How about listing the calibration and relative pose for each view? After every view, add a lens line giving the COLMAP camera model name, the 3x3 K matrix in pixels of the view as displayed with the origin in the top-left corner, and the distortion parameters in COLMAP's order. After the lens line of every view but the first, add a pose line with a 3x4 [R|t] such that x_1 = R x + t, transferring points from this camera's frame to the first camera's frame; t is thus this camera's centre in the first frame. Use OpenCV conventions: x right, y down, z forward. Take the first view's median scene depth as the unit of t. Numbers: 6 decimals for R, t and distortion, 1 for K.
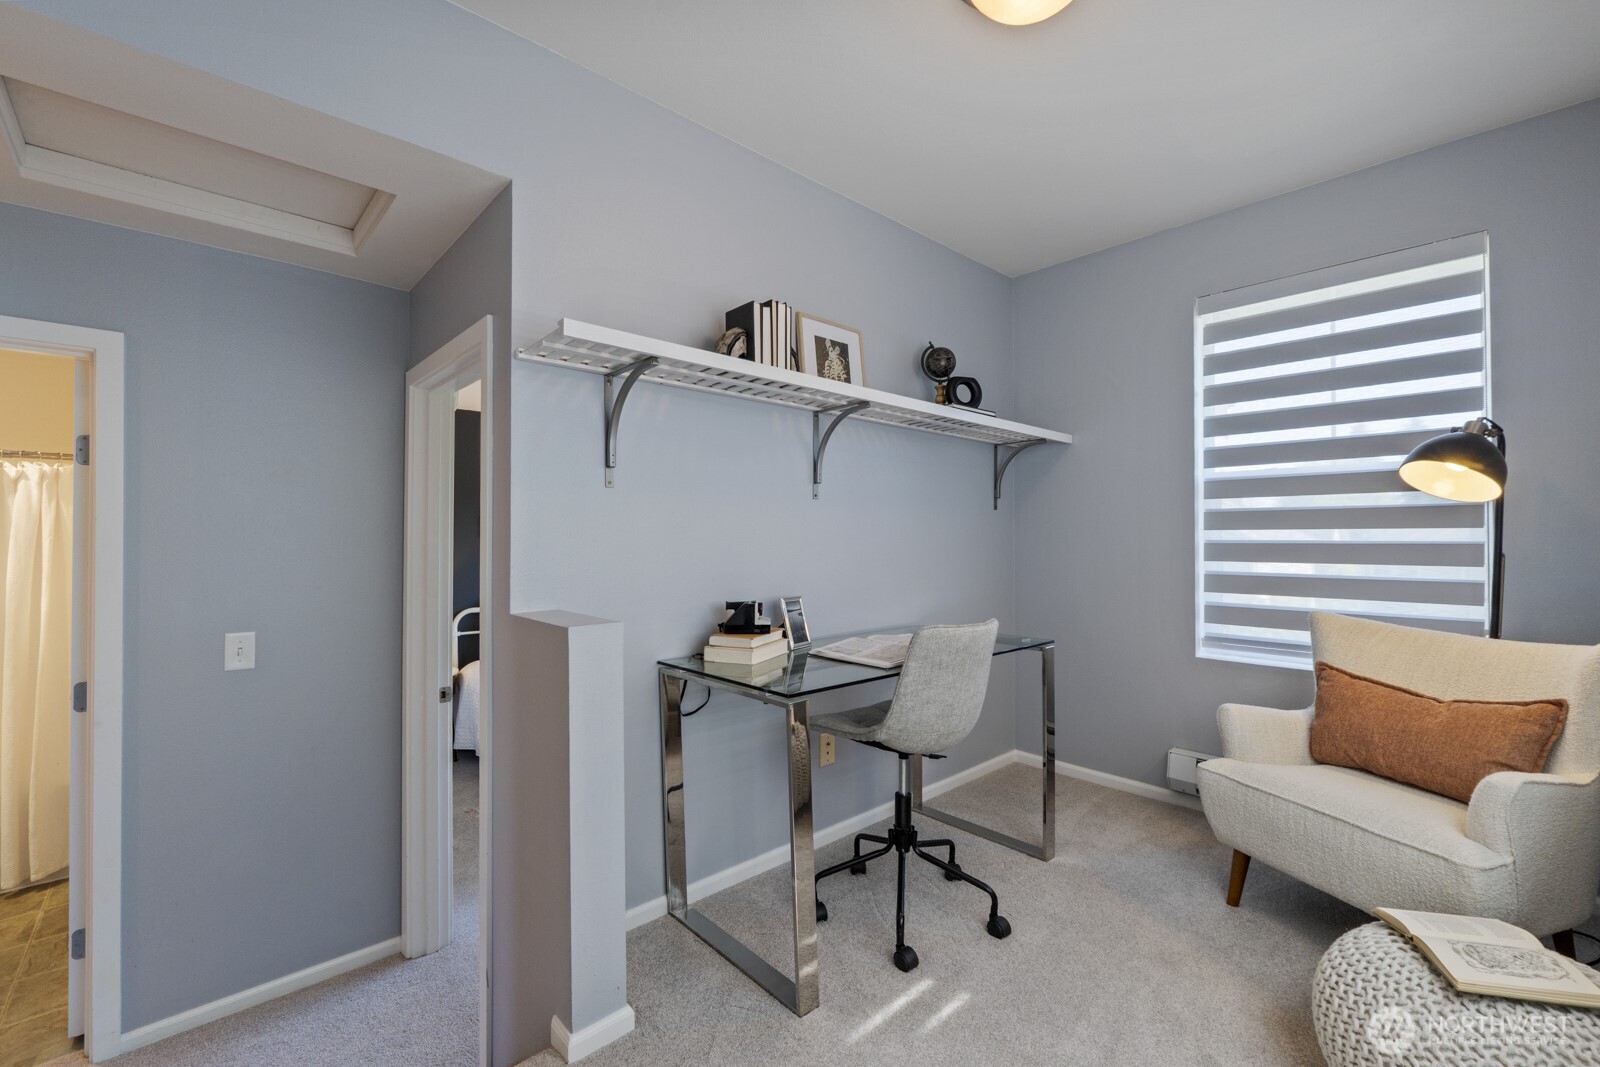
lens RADIAL K [[671.3, 0, 808.1], [0, 671.3, 532.7], [0, 0, 1]] dist [-0.000919, -0.000083]
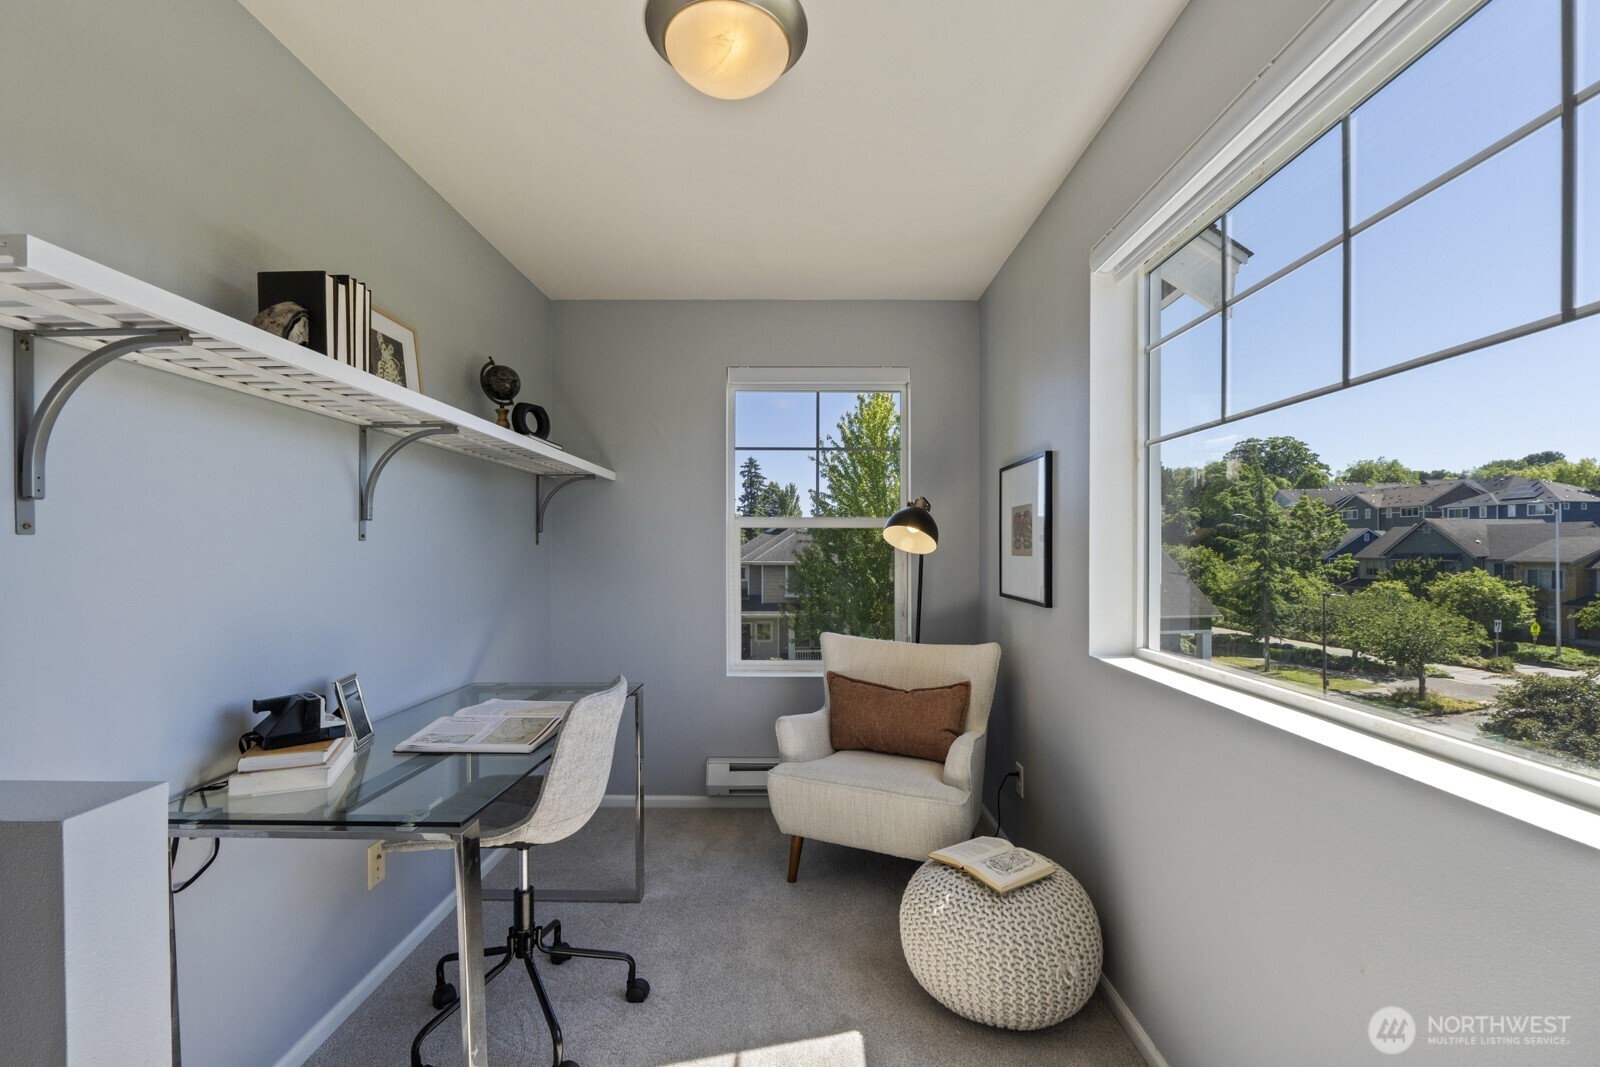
lens RADIAL K [[671.1, 0, 800.6], [0, 671.1, 547.2], [0, 0, 1]] dist [-0.002215, -0.000386]
pose [[0.690285, 0.001721, 0.723535, -0.239936], [-0.005875, 0.999978, 0.003226, -0.059008], [-0.723513, -0.006477, 0.690280, 0.145602]]
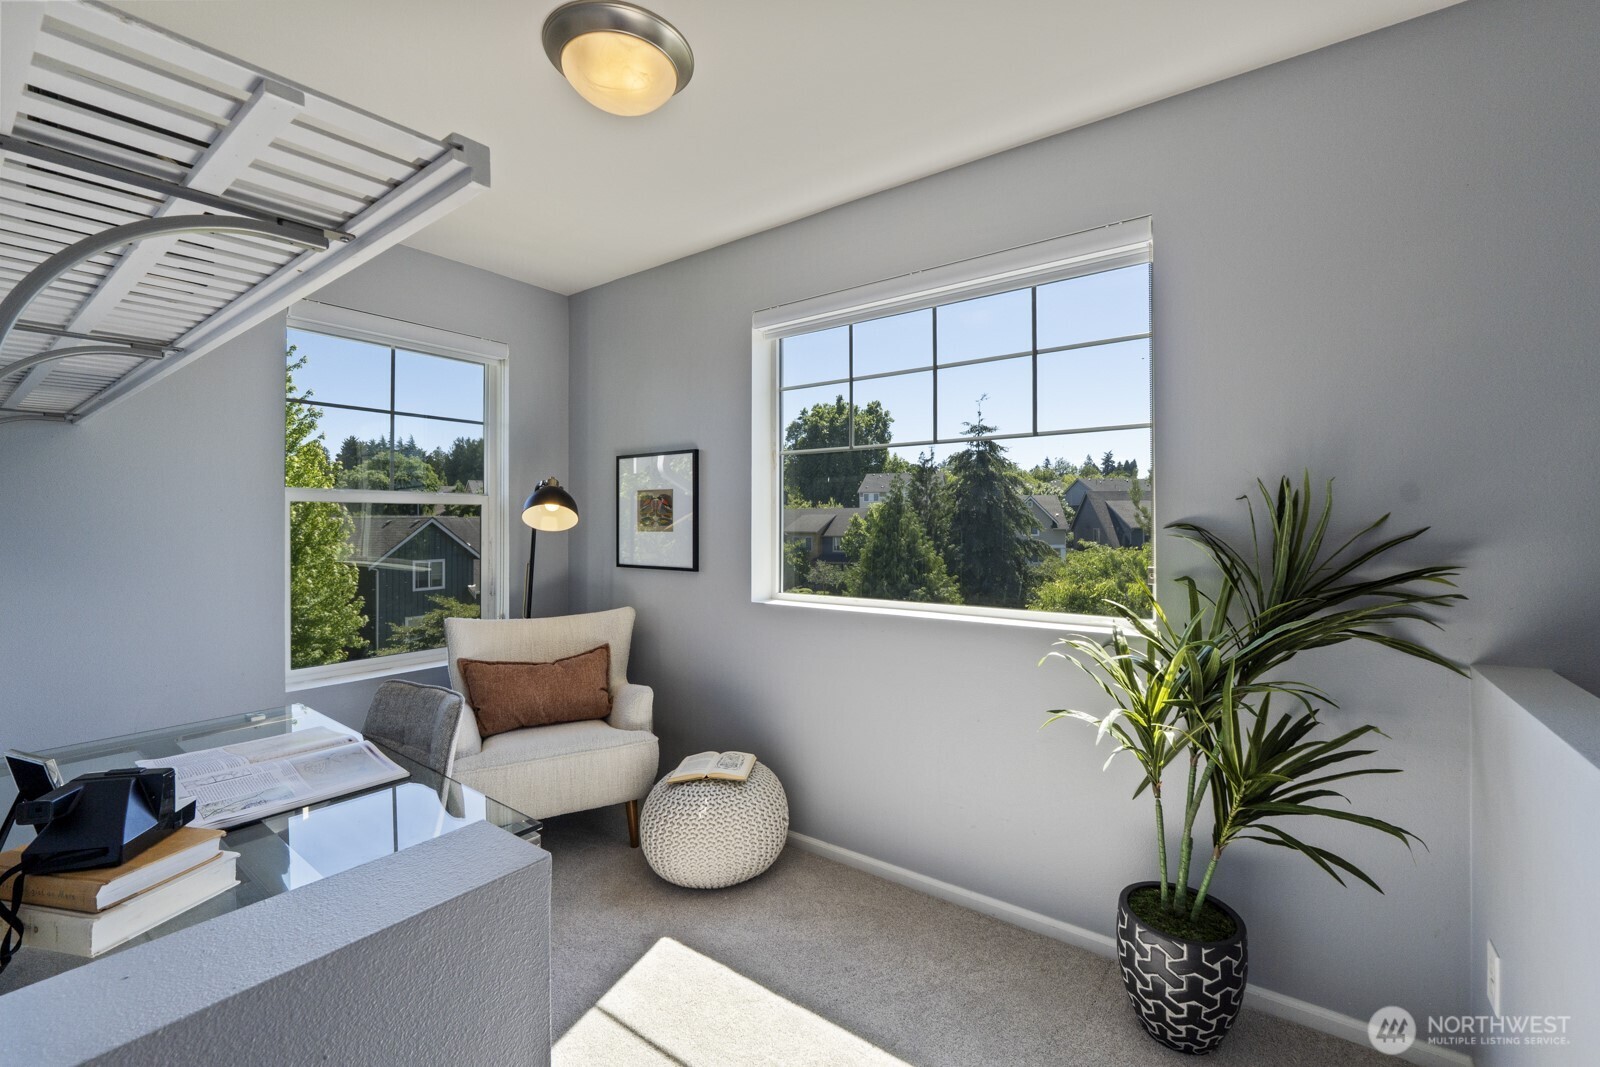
lens RADIAL K [[678.3, 0, 798.2], [0, 678.3, 519.9], [0, 0, 1]] dist [0.000212, -0.000041]
pose [[-0.177795, 0.003418, 0.984062, -0.594115], [-0.004507, 0.999981, -0.004288, -0.062614], [-0.984057, -0.005198, -0.177777, 0.640377]]
